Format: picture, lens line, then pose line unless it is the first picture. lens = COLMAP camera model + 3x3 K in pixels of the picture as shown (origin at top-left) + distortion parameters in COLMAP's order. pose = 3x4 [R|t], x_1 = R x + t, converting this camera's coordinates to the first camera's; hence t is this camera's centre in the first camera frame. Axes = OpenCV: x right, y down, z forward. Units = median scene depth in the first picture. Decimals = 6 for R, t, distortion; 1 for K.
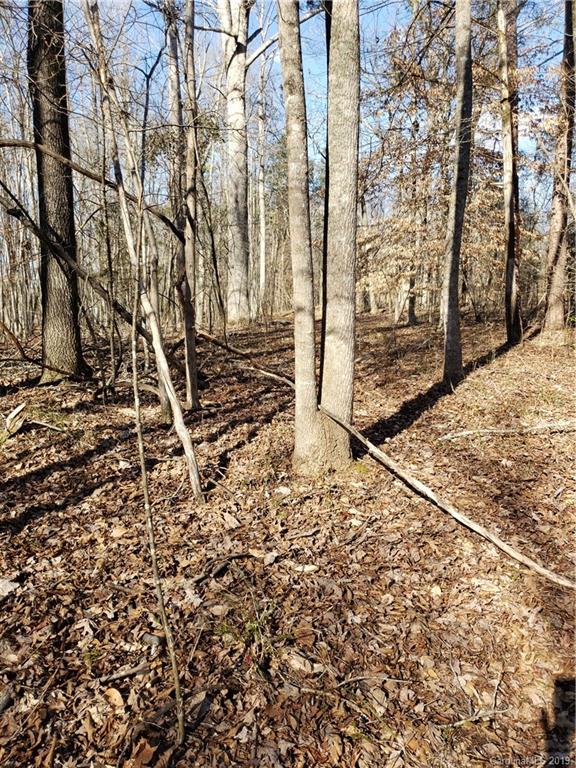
lens RADIAL K [[555.4, 0, 288.0], [0, 555.4, 384.0], [0, 0, 1]] dist [0.027706, -0.001066]
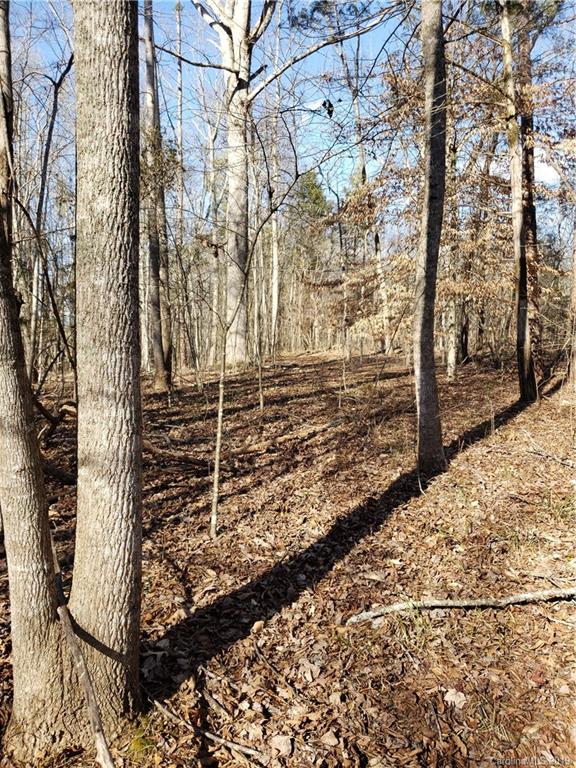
lens RADIAL K [[555.4, 0, 288.0], [0, 555.4, 384.0], [0, 0, 1]] dist [0.027706, -0.001066]
pose [[0.998705, 0.002787, -0.050803, 0.089780], [-0.006118, 0.997832, -0.065528, -0.041305], [0.050511, 0.065753, 0.996557, 0.155001]]
